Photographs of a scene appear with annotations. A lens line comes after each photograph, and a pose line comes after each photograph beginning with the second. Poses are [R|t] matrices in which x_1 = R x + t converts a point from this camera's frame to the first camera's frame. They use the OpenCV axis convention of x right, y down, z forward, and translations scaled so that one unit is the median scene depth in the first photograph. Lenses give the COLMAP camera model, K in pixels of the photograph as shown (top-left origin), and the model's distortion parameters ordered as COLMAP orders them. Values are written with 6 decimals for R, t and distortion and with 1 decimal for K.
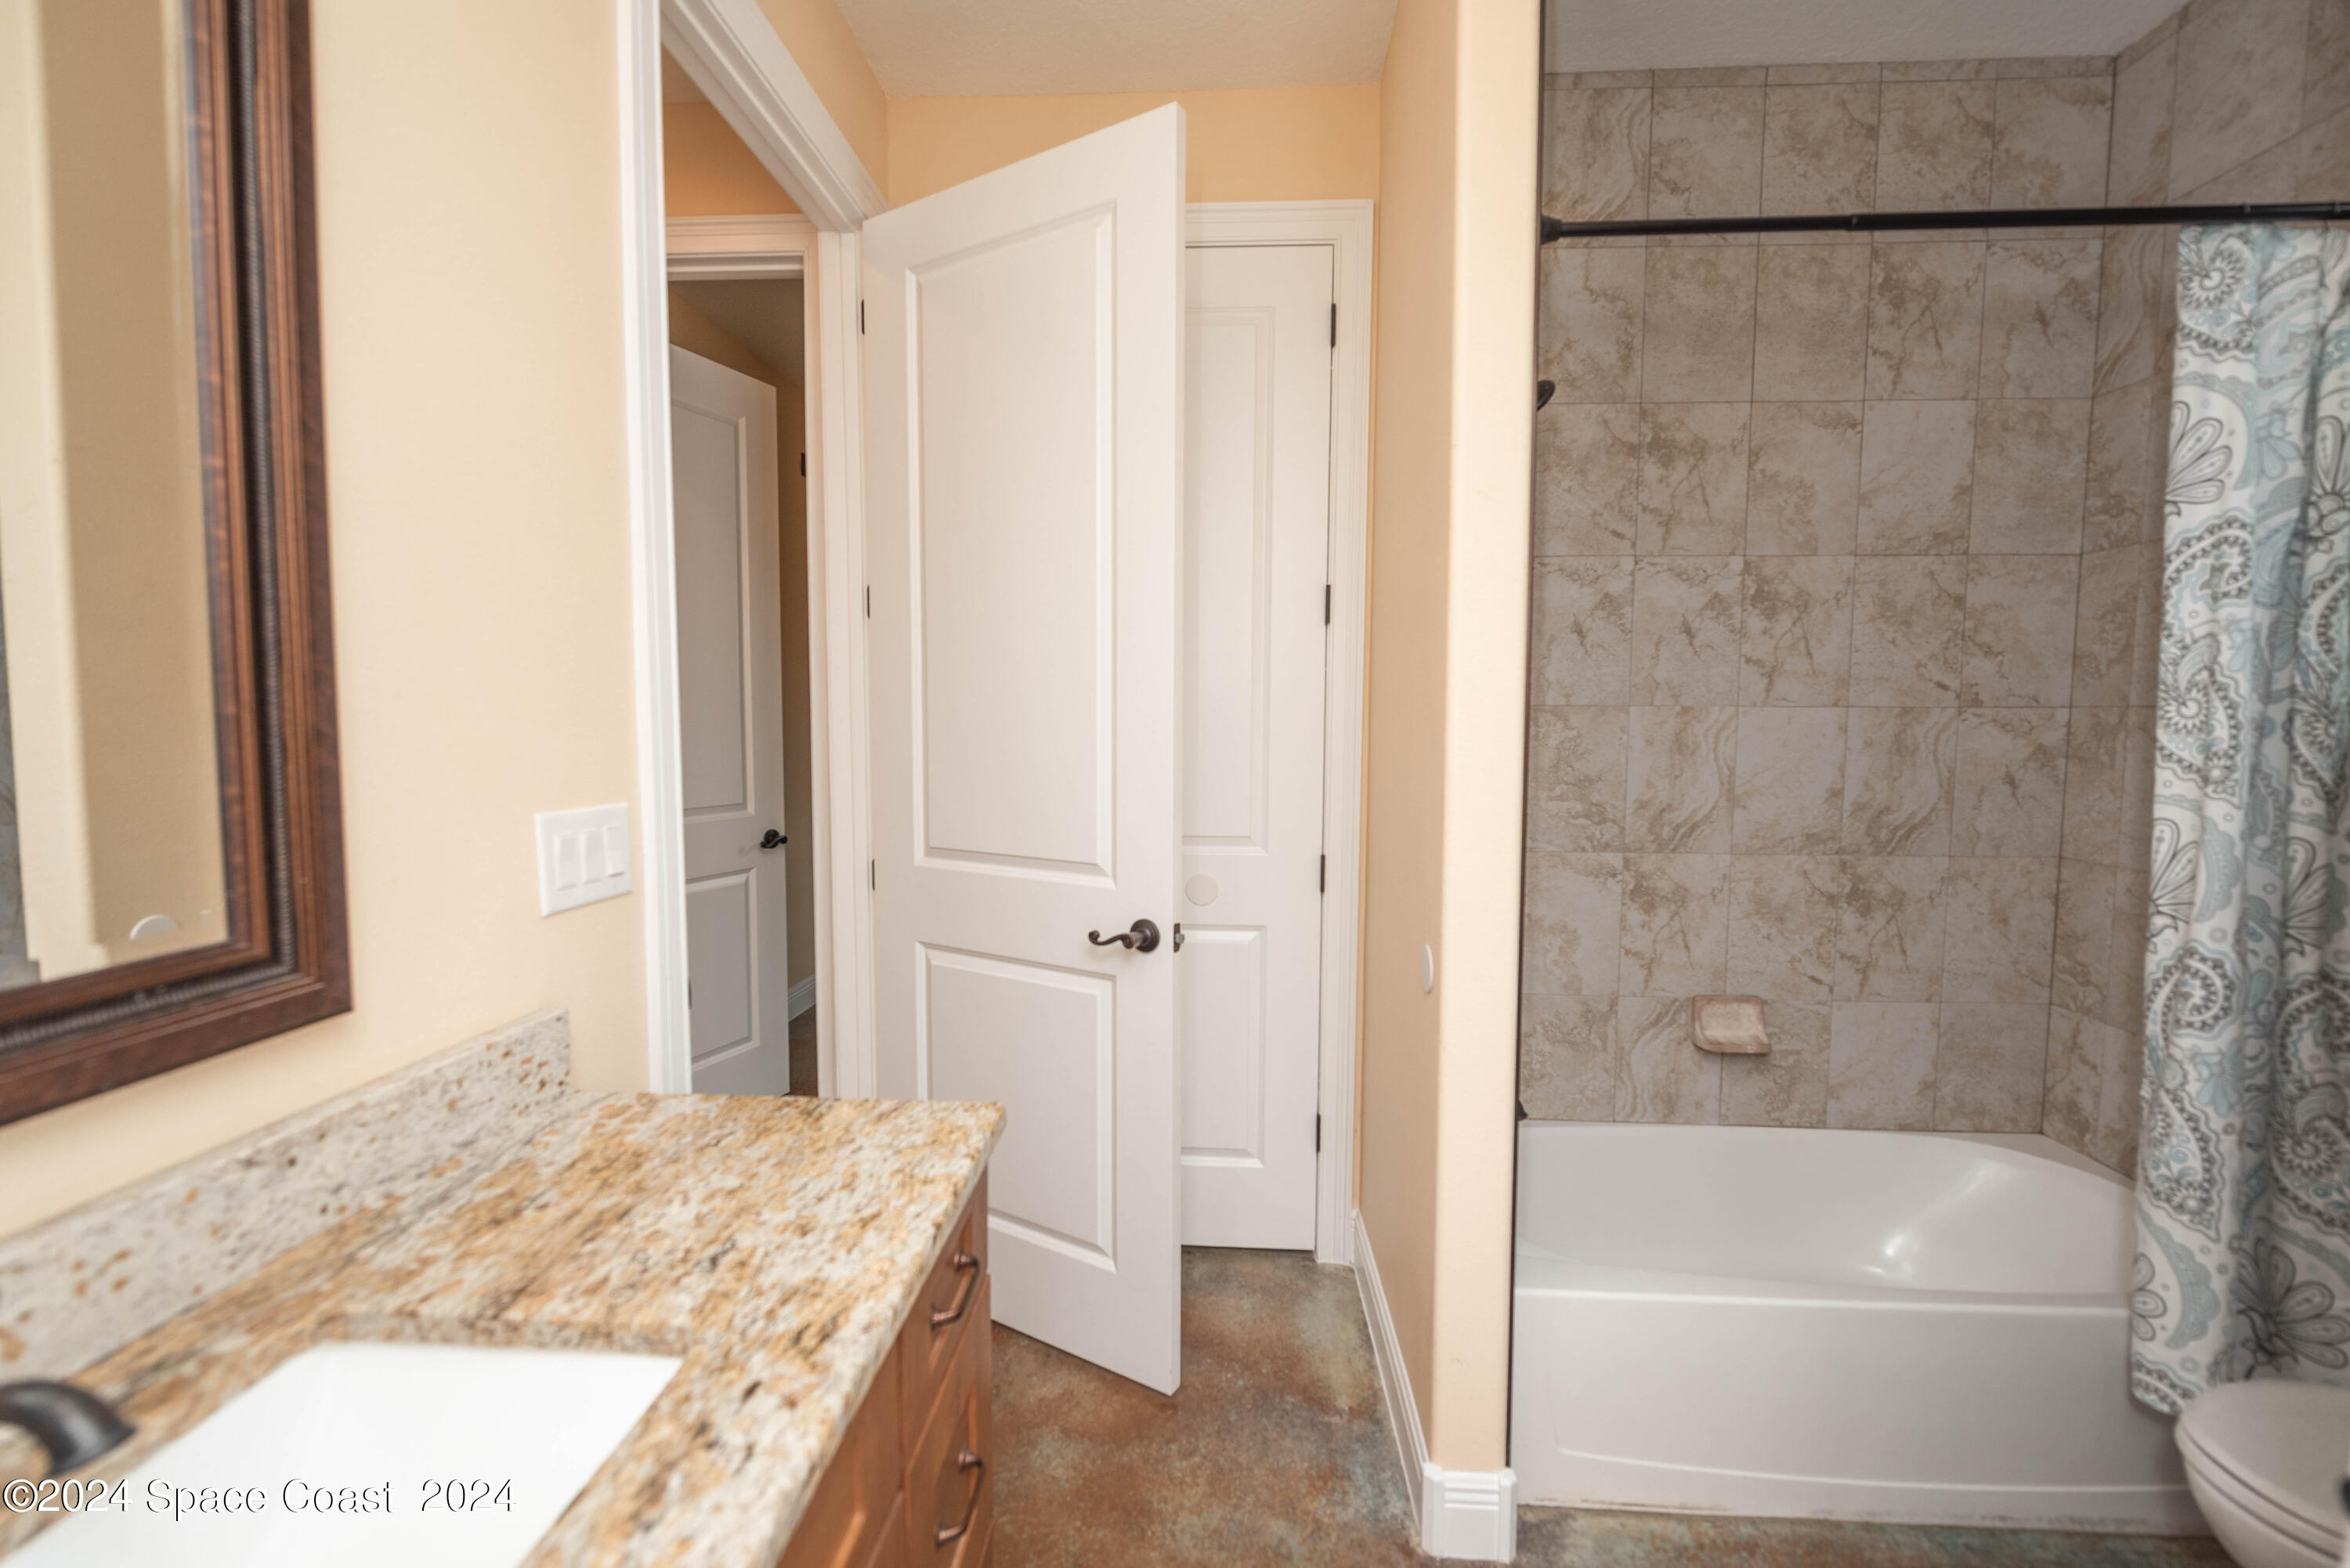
lens RADIAL K [[944.4, 0, 1175.0], [0, 944.4, 784.0], [0, 0, 1]] dist [0.000615, 0.000106]
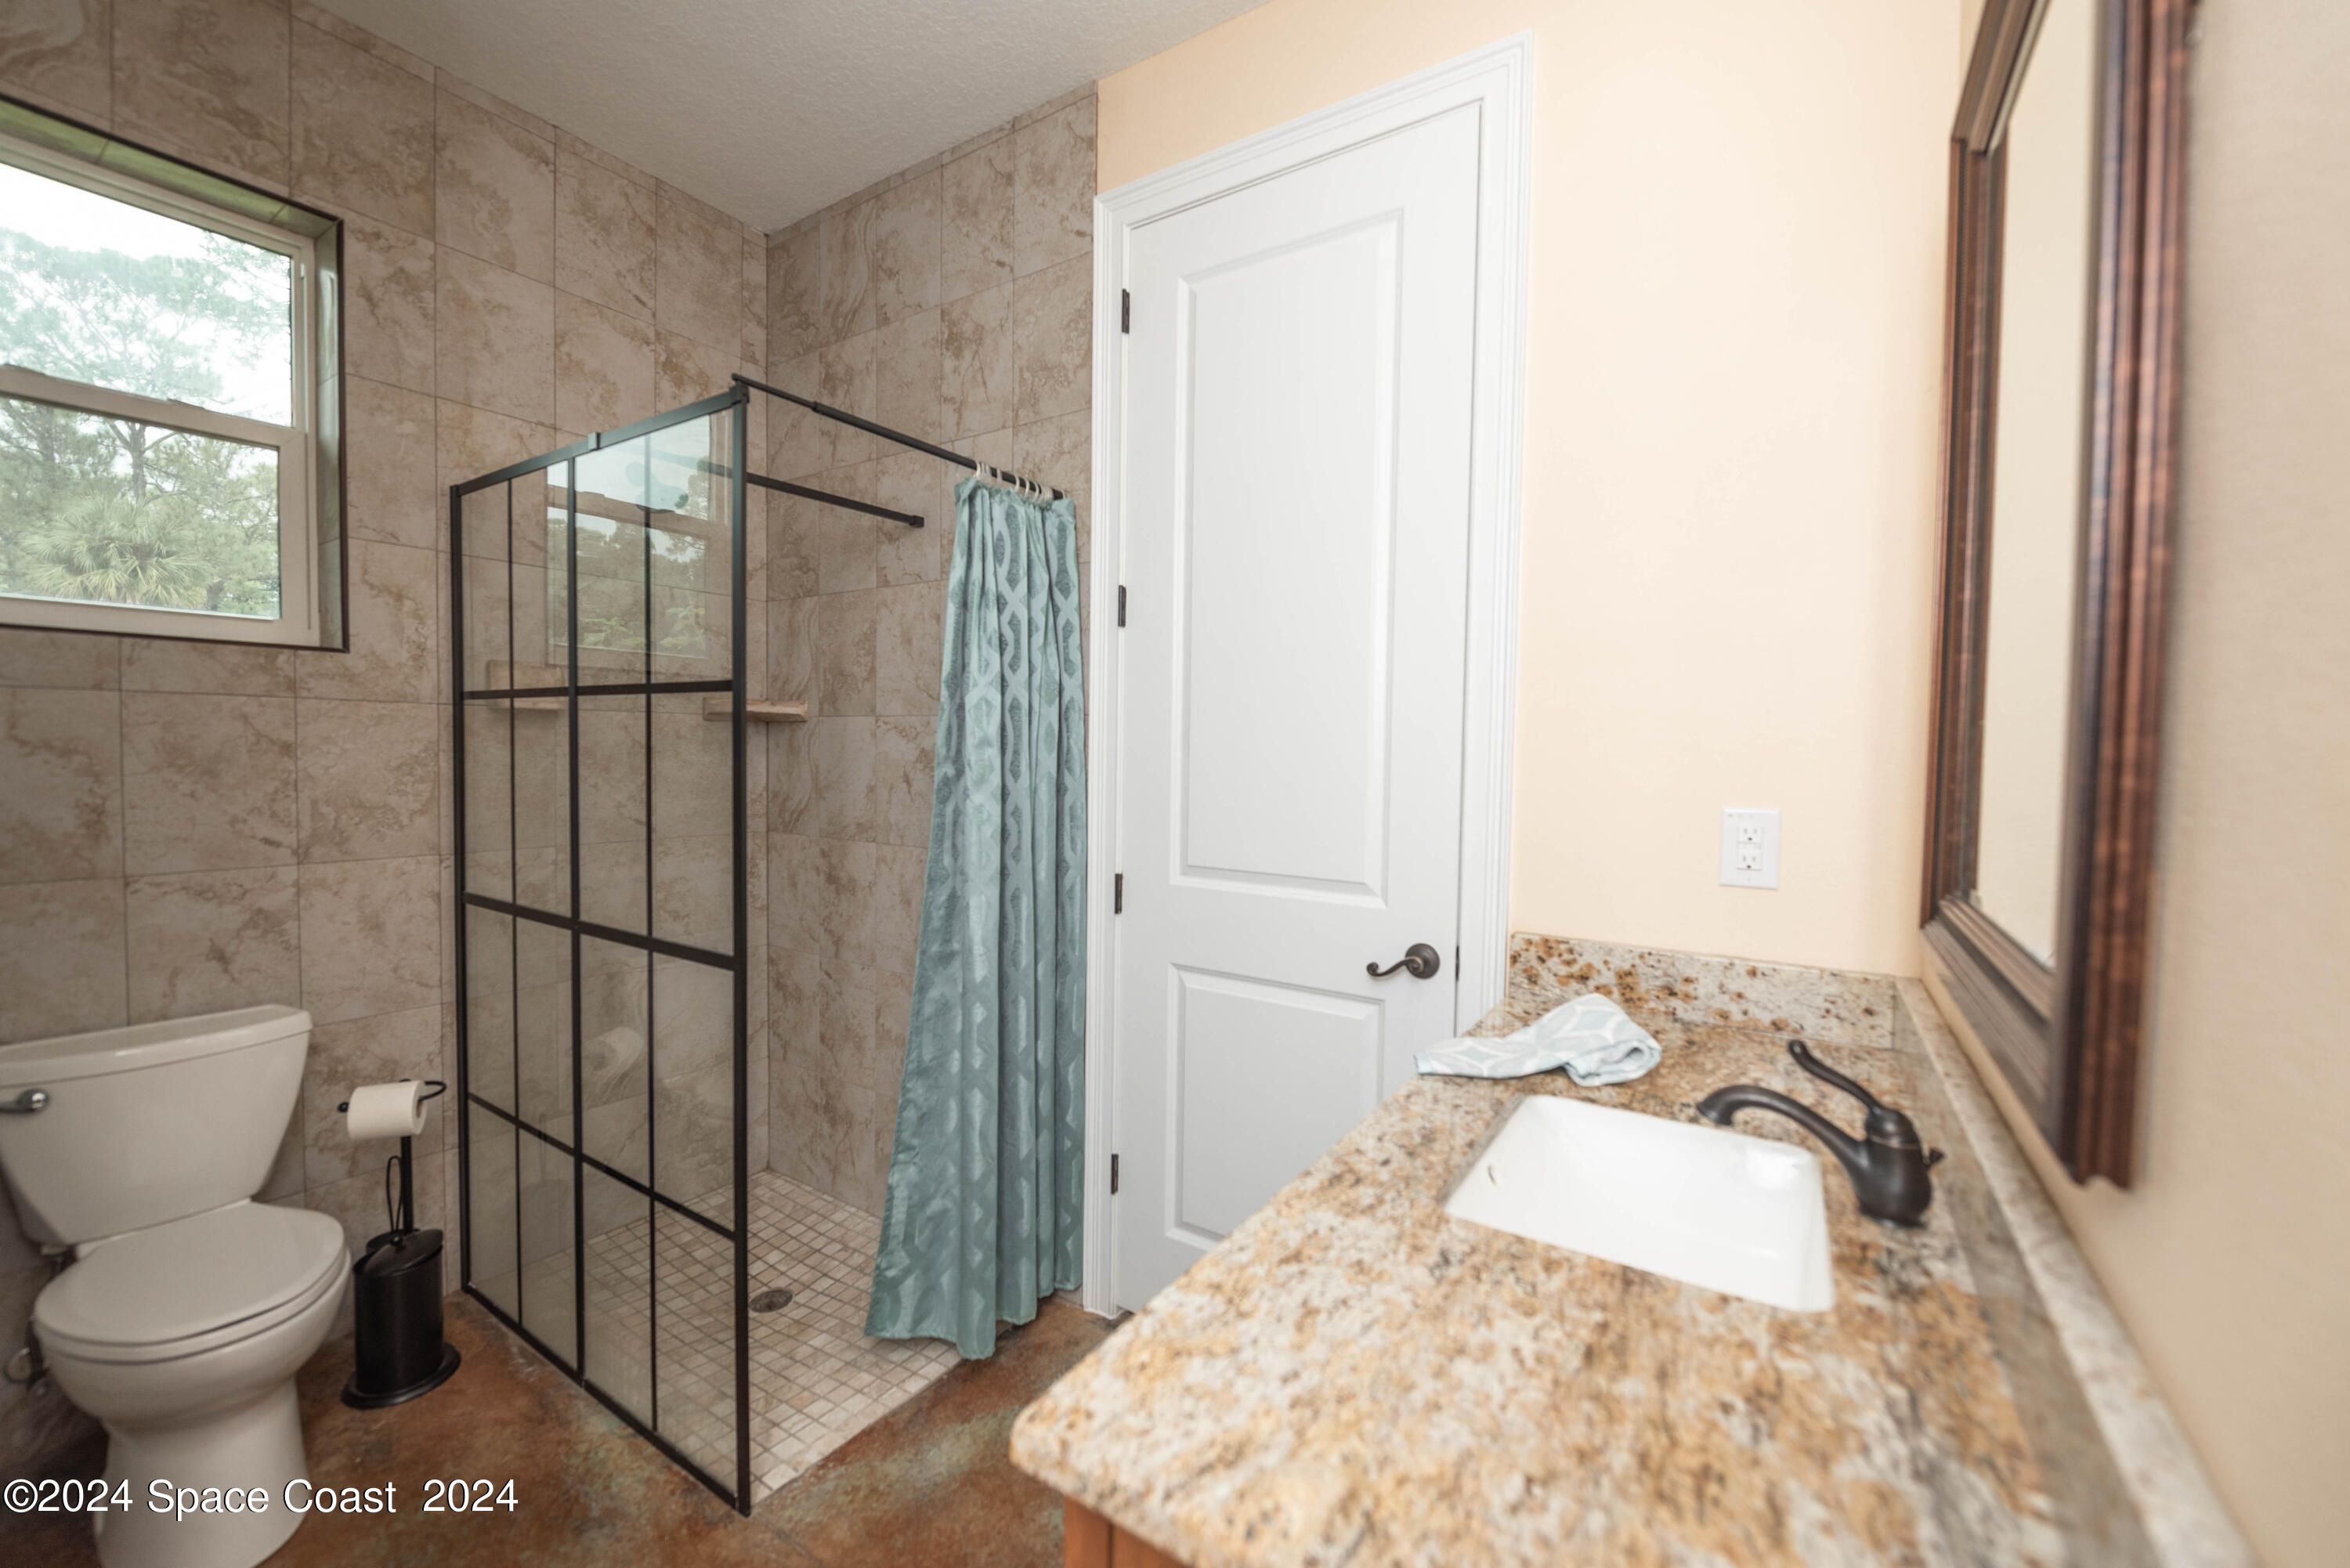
lens RADIAL K [[944.4, 0, 1175.0], [0, 944.4, 784.0], [0, 0, 1]] dist [0.000615, 0.000106]
pose [[-0.864977, -0.039810, 0.500231, -0.660981], [0.017273, 0.993896, 0.108965, -0.092004], [-0.501515, 0.102892, -0.859009, 1.785275]]
